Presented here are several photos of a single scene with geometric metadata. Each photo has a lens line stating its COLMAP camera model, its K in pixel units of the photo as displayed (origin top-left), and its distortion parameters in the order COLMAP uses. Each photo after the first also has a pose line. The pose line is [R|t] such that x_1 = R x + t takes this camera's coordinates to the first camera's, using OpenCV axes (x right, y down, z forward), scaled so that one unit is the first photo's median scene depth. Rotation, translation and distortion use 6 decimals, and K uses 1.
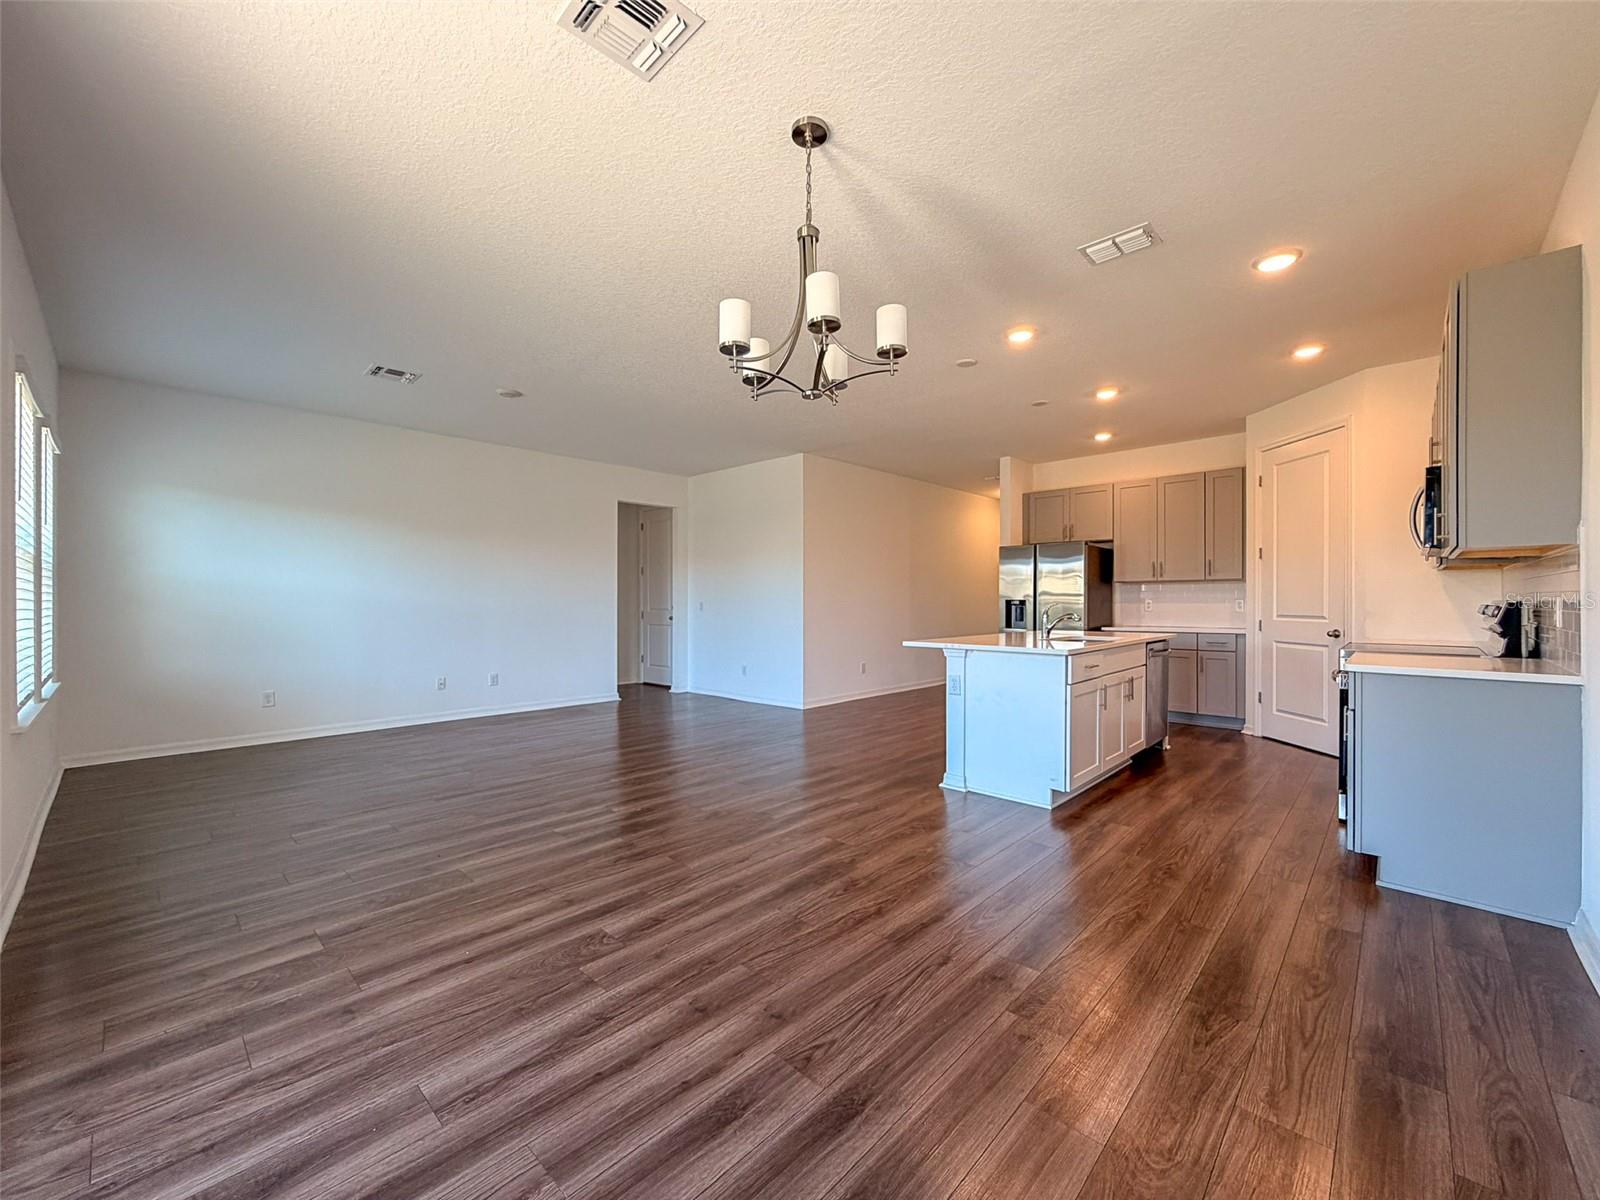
lens RADIAL K [[639.4, 0, 798.0], [0, 639.4, 602.1], [0, 0, 1]] dist [-0.000038, 0.000078]
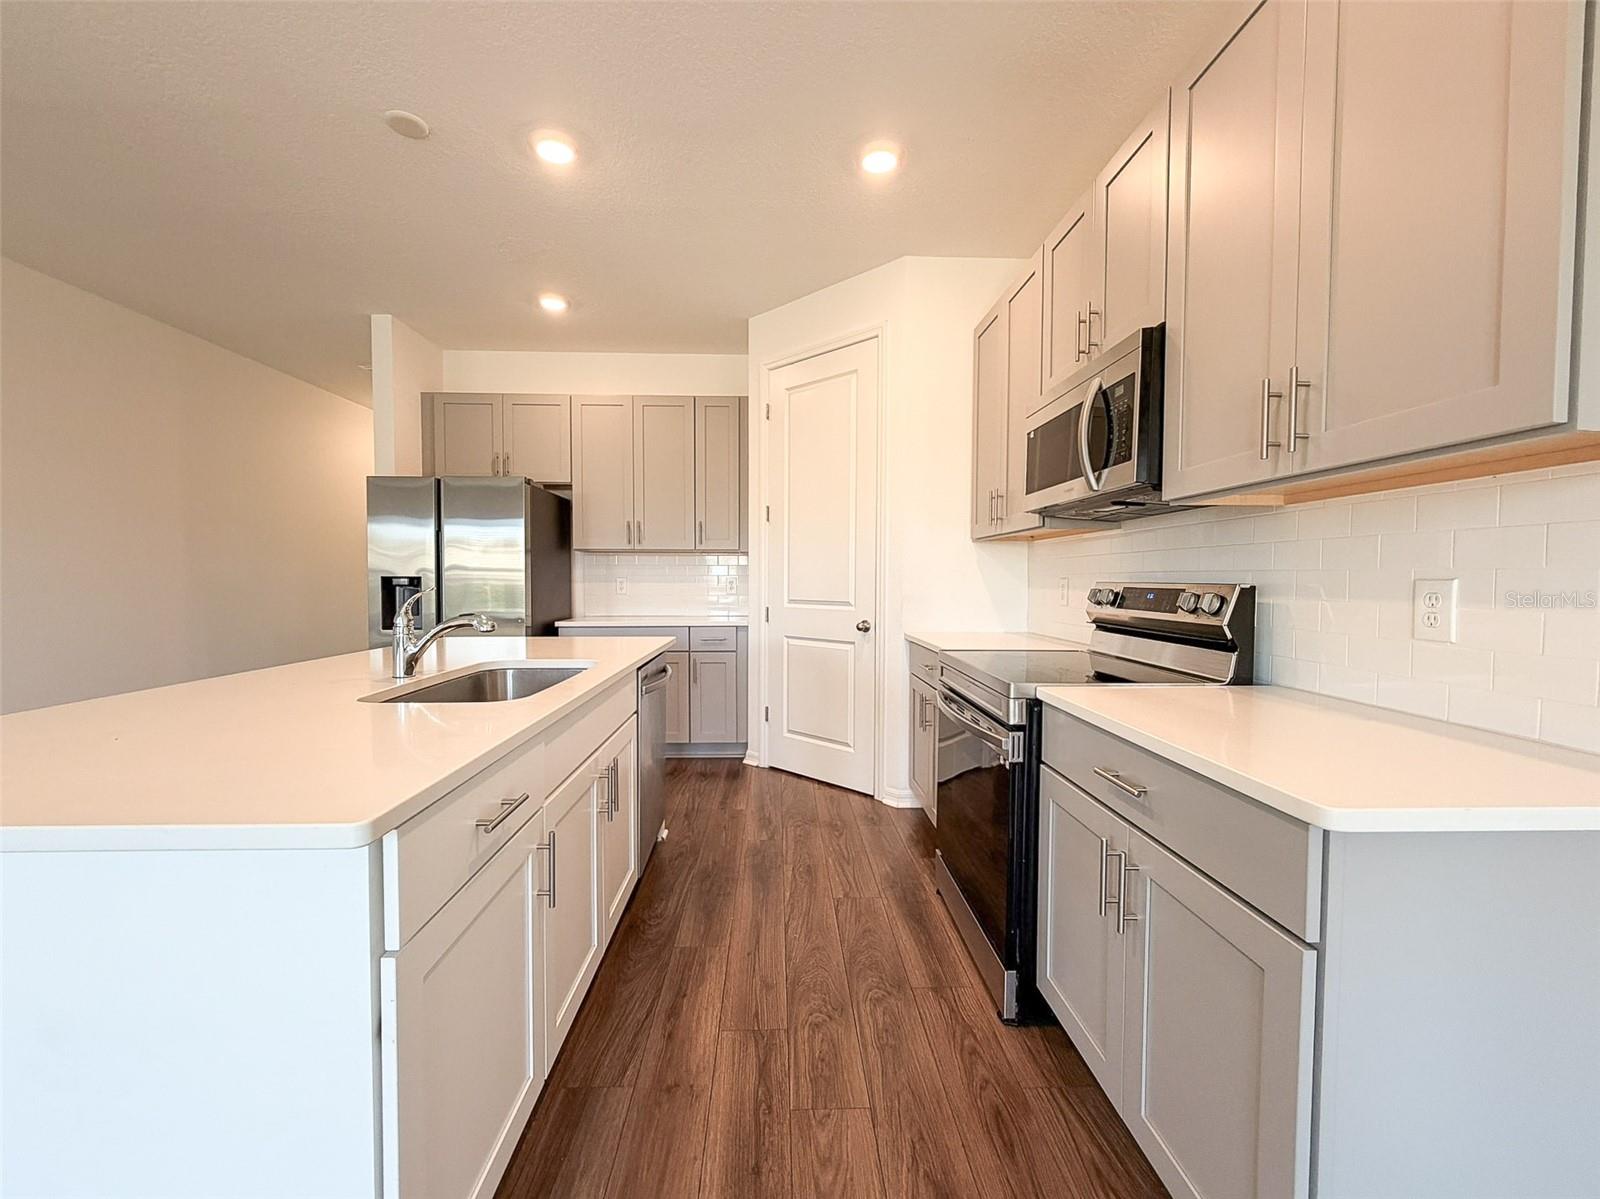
lens RADIAL K [[639.4, 0, 798.0], [0, 639.4, 601.6], [0, 0, 1]] dist [-0.000038, 0.000078]
pose [[0.699446, -0.023473, 0.714300, 0.216384], [-0.002870, 0.999360, 0.035651, -0.003234], [-0.714679, -0.026986, 0.698931, 0.437532]]
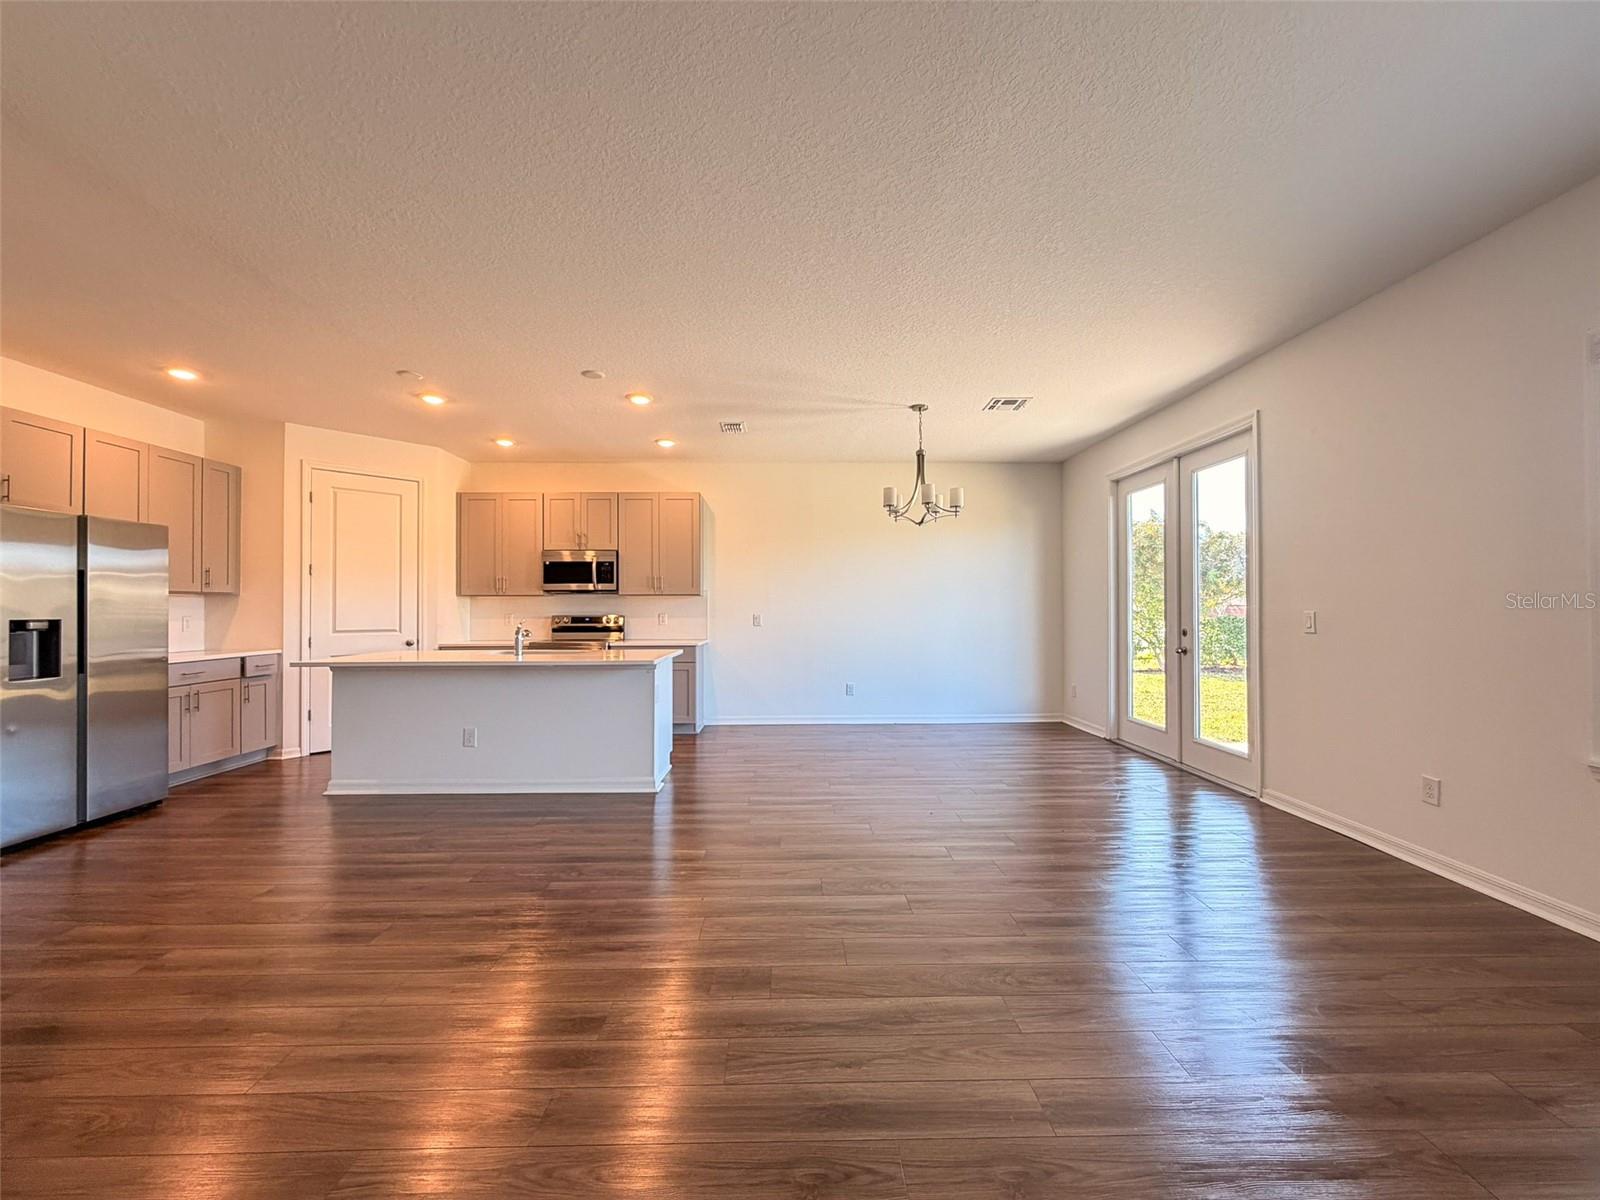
lens RADIAL K [[639.4, 0, 798.0], [0, 639.4, 602.1], [0, 0, 1]] dist [-0.000038, 0.000078]
pose [[-0.701346, 0.011688, 0.712725, -0.473803], [0.005149, 0.999923, -0.011331, -0.009796], [-0.712802, -0.004277, -0.701352, 1.068296]]
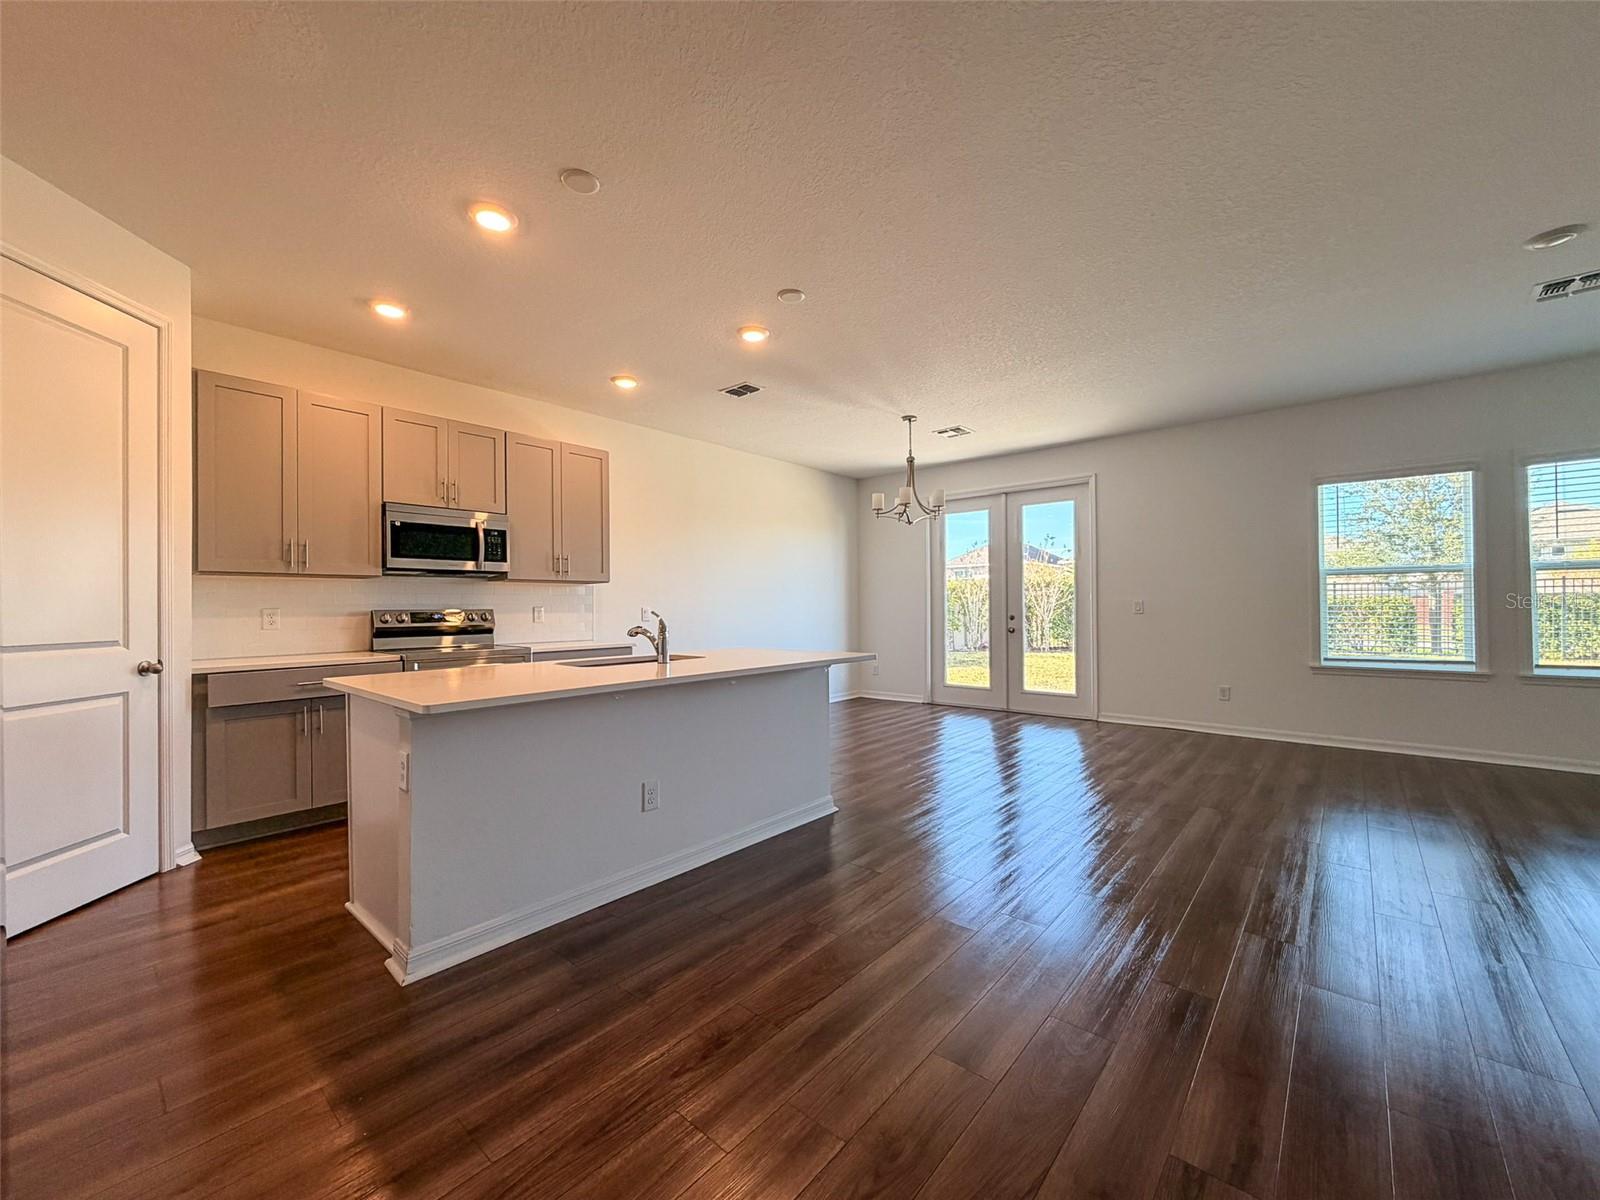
lens RADIAL K [[639.4, 0, 798.0], [0, 639.4, 602.1], [0, 0, 1]] dist [-0.000038, 0.000078]
pose [[-0.998796, 0.008767, -0.048271, 0.216198], [0.009041, 0.999944, -0.005475, -0.002265], [0.048220, -0.005905, -0.998819, 1.288780]]
